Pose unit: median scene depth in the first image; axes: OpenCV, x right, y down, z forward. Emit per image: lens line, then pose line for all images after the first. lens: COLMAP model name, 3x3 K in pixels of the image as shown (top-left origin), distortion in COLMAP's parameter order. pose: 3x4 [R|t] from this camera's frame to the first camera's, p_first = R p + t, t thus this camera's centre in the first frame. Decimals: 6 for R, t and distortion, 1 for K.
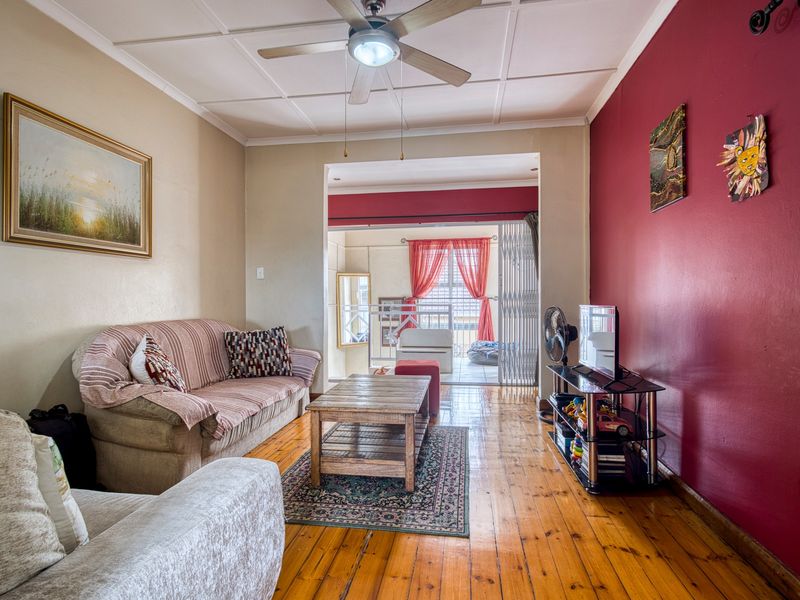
lens RADIAL K [[421.3, 0, 398.2], [0, 421.3, 305.2], [0, 0, 1]] dist [-0.004898, 0.000398]
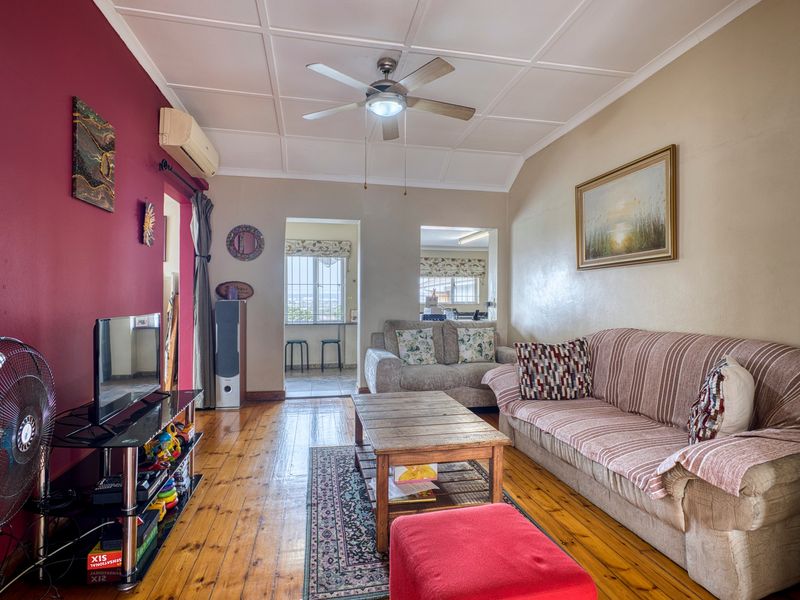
lens RADIAL K [[421.3, 0, 398.2], [0, 421.3, 305.2], [0, 0, 1]] dist [-0.004898, 0.000398]
pose [[-0.936182, 0.002441, -0.351508, 0.296783], [-0.009527, 0.999432, 0.032315, -0.044915], [0.351387, 0.033601, -0.935627, 1.868471]]
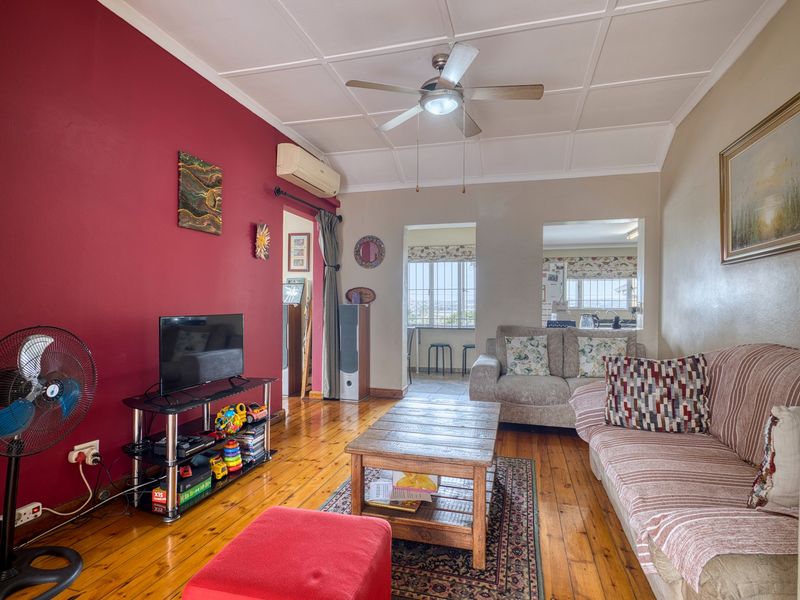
lens RADIAL K [[423.2, 0, 401.2], [0, 423.2, 312.7], [0, 0, 1]] dist [-0.005309, 0.000657]
pose [[-0.993017, -0.006731, 0.117780, -0.075933], [-0.002064, 0.999210, 0.039700, -0.042108], [-0.117954, 0.039179, -0.992246, 1.906418]]
